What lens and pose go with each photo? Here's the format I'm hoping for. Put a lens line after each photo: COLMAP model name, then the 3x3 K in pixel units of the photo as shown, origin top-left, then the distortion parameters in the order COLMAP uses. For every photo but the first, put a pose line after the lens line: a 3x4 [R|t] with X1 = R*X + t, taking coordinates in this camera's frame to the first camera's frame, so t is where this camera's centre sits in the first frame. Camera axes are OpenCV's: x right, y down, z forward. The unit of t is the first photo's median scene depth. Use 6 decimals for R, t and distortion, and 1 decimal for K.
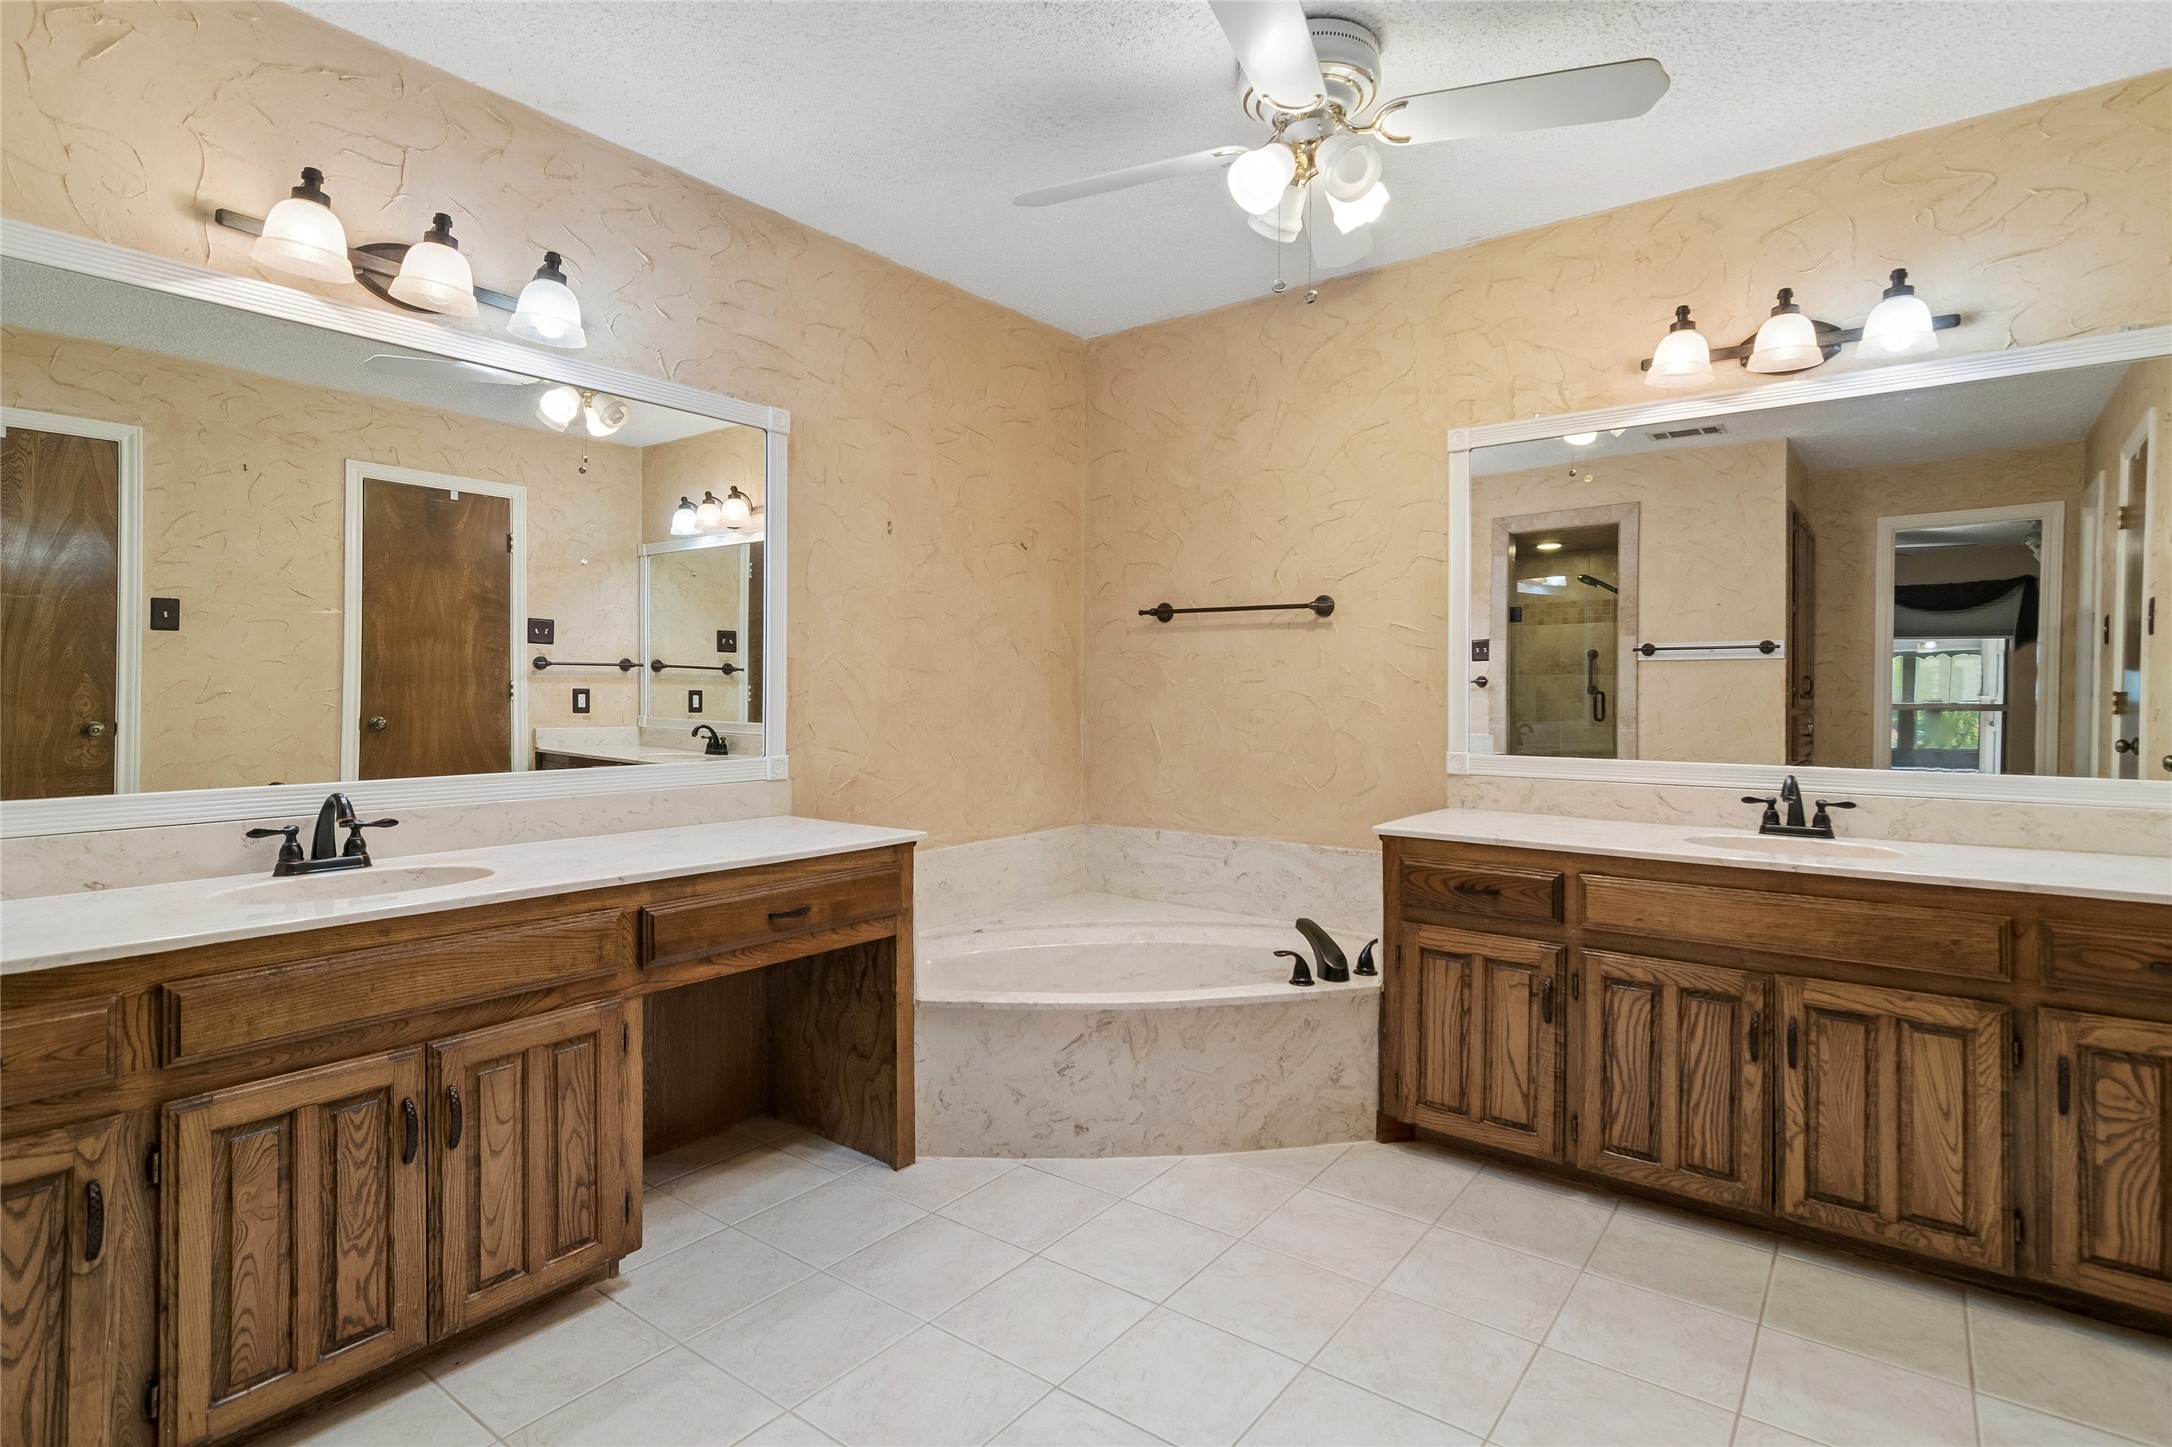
lens RADIAL K [[1063.2, 0, 1153.4], [0, 1063.2, 676.1], [0, 0, 1]] dist [0.003522, 0.000050]
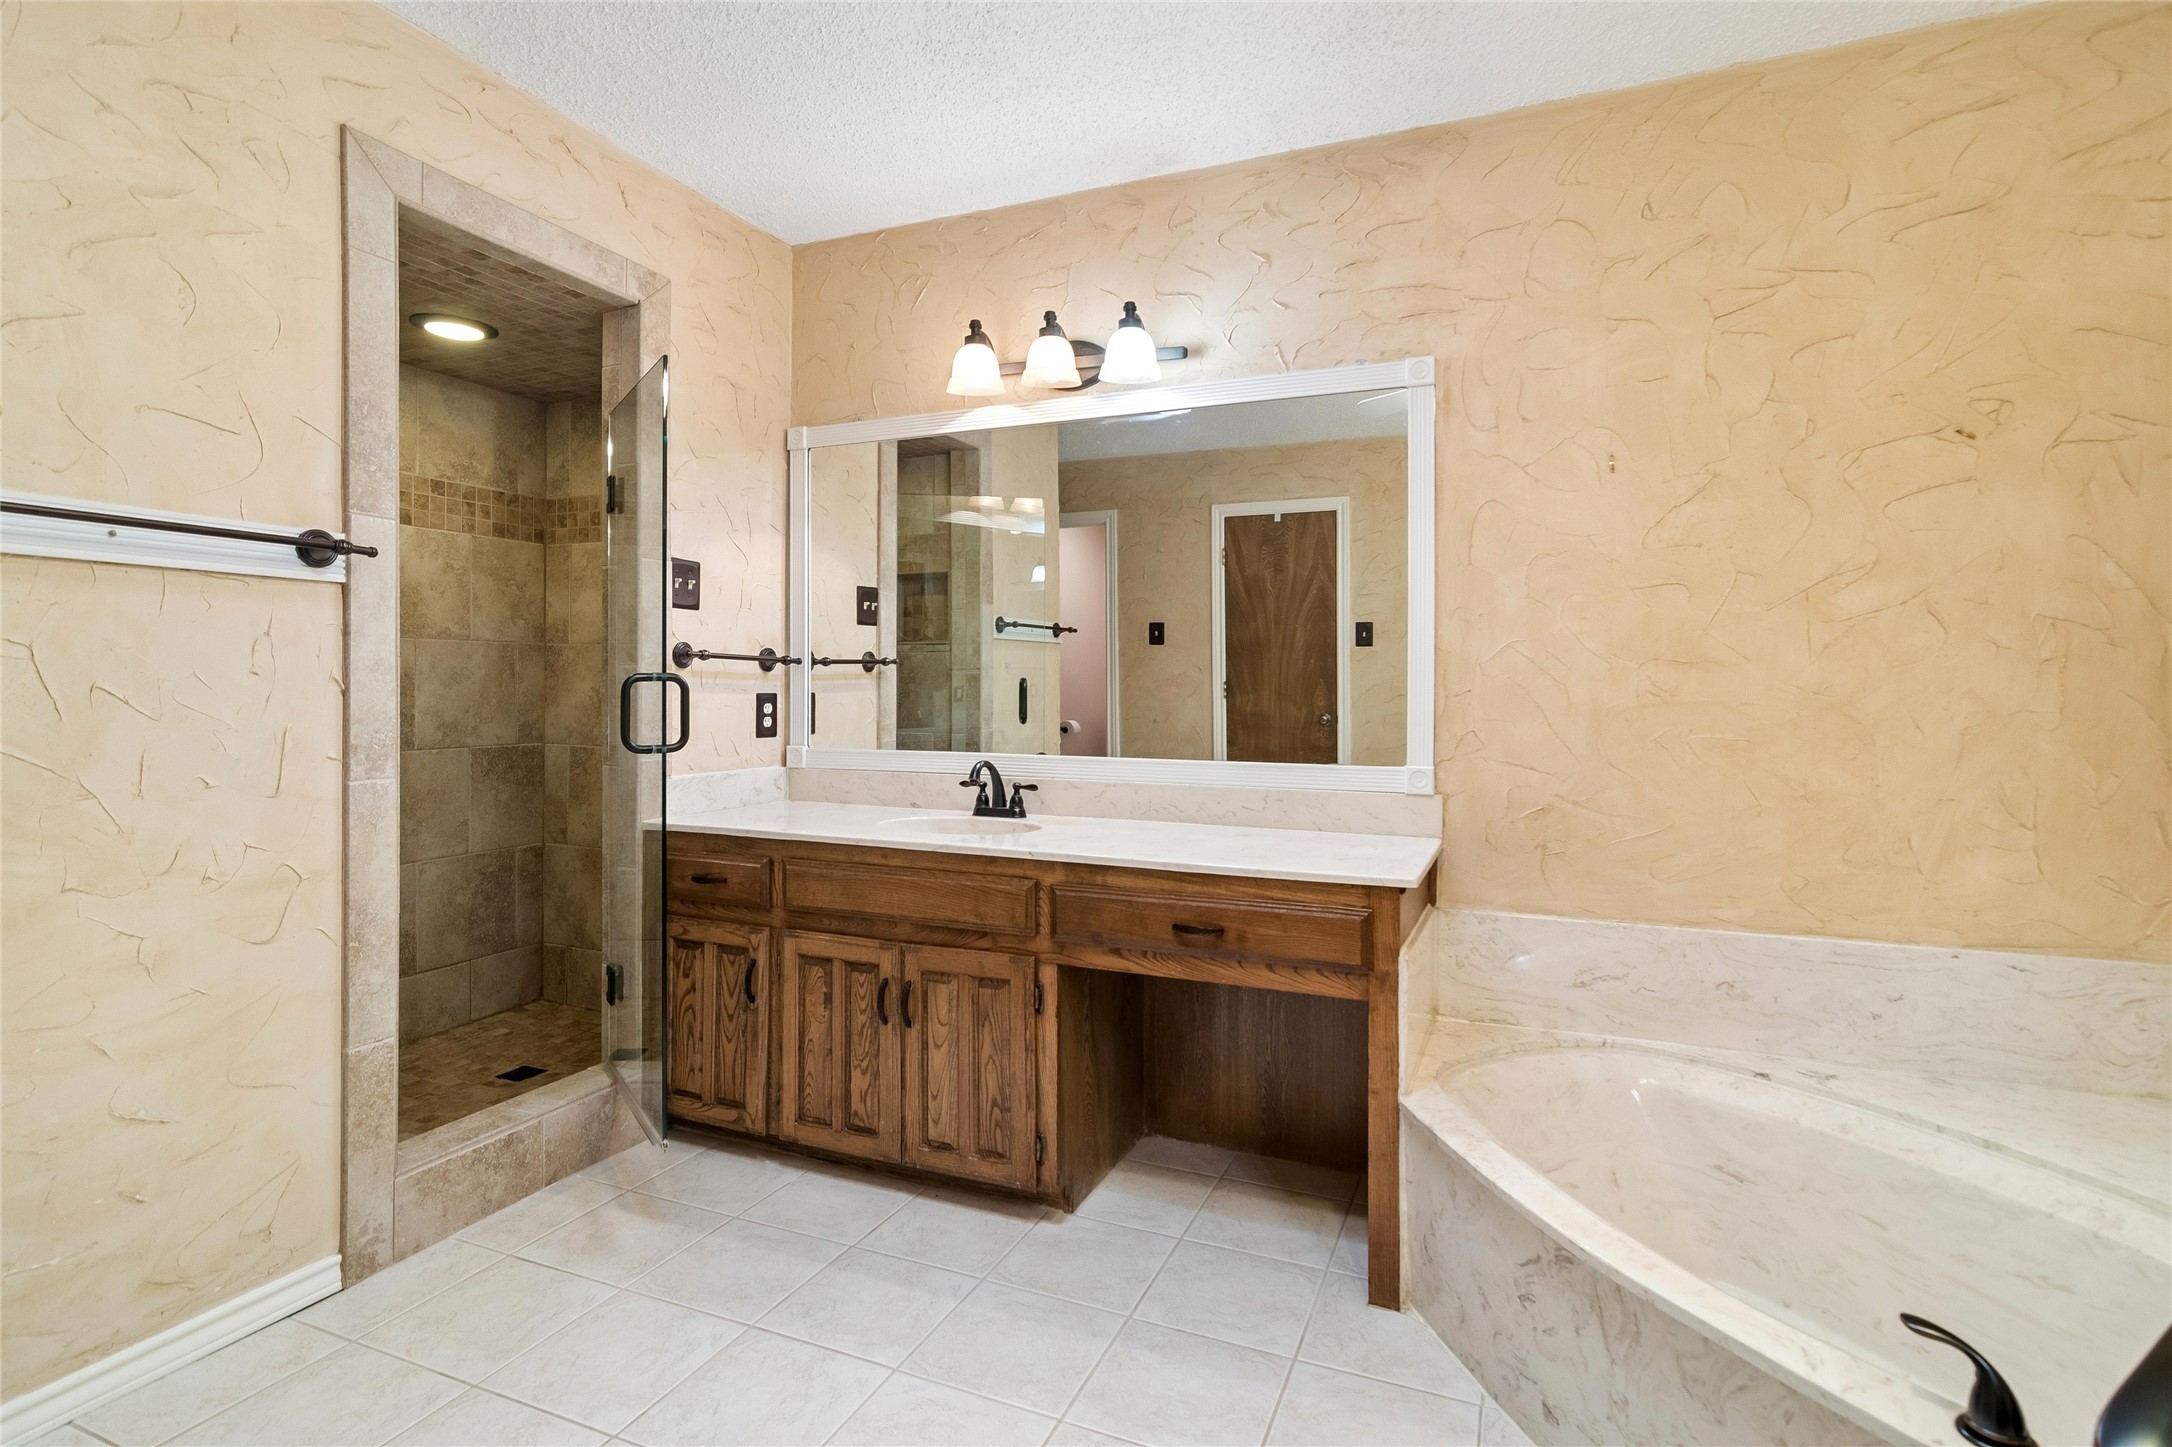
lens RADIAL K [[1066.2, 0, 1095.2], [0, 1066.2, 688.5], [0, 0, 1]] dist [-0.000201, 0.000311]
pose [[0.222693, -0.002519, -0.974885, 0.603100], [0.006820, 0.999976, -0.001026, 0.017335], [0.974865, -0.006420, 0.222705, 0.800982]]
